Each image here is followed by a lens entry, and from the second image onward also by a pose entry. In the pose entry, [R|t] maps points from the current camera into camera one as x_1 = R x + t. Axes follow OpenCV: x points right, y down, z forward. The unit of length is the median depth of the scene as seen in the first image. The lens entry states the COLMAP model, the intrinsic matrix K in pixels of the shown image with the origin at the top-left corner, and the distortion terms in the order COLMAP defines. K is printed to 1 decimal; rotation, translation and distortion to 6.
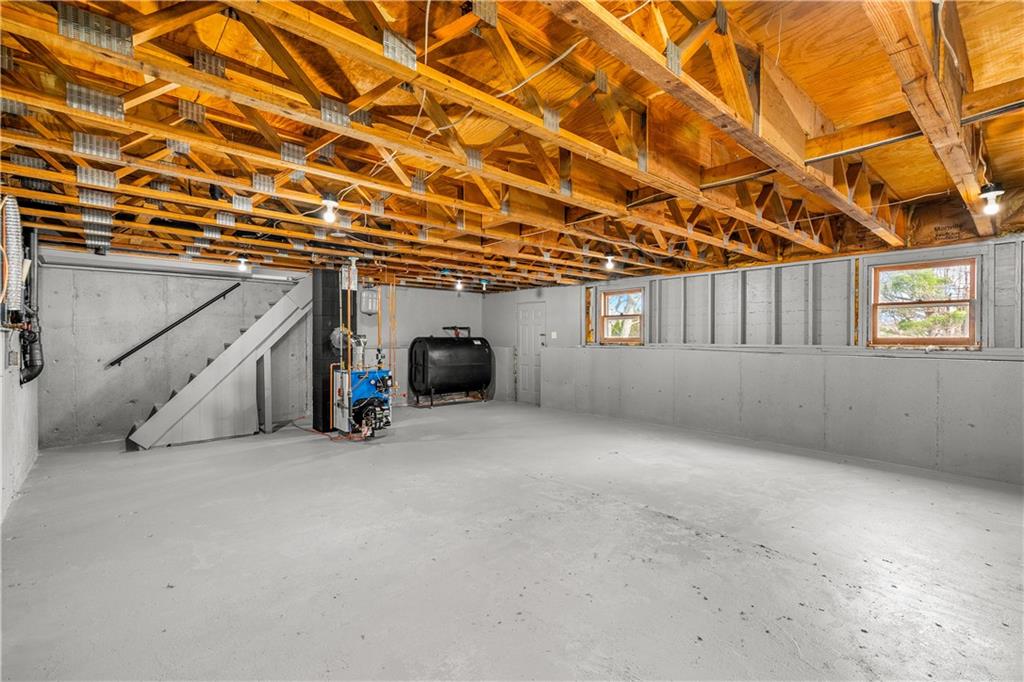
lens RADIAL K [[458.7, 0, 511.7], [0, 458.7, 341.1], [0, 0, 1]] dist [0.026295, 0.000494]
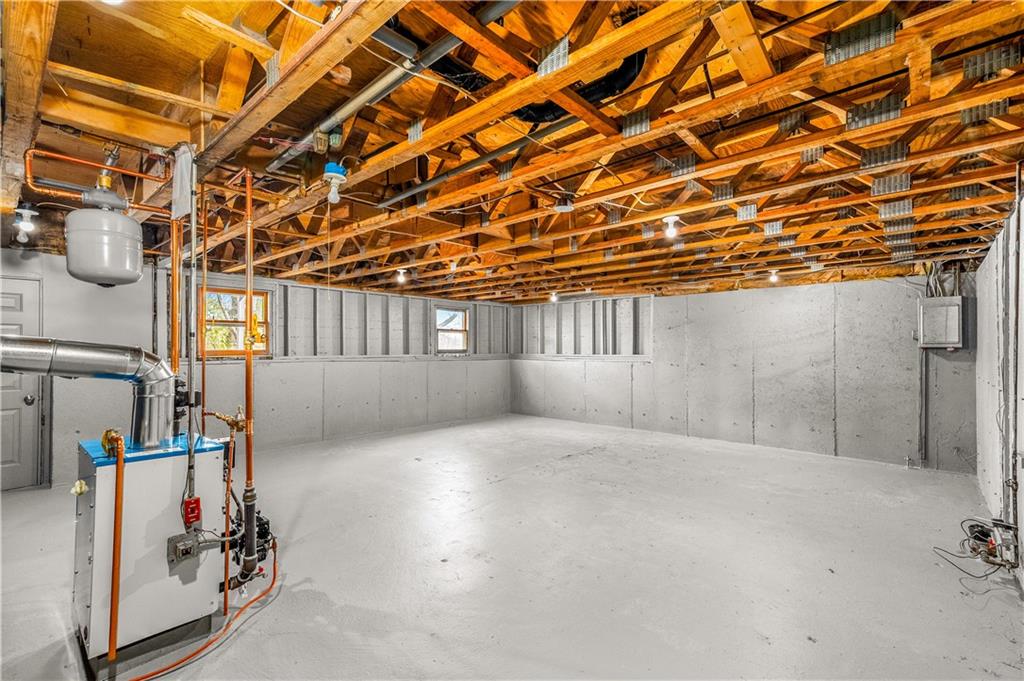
lens RADIAL K [[458.7, 0, 511.5], [0, 458.7, 343.6], [0, 0, 1]] dist [0.026295, 0.000494]
pose [[-0.103036, 0.017025, 0.994532, -0.885751], [0.014597, 0.999772, -0.015602, 0.000989], [-0.994570, 0.012910, -0.103261, 0.946483]]
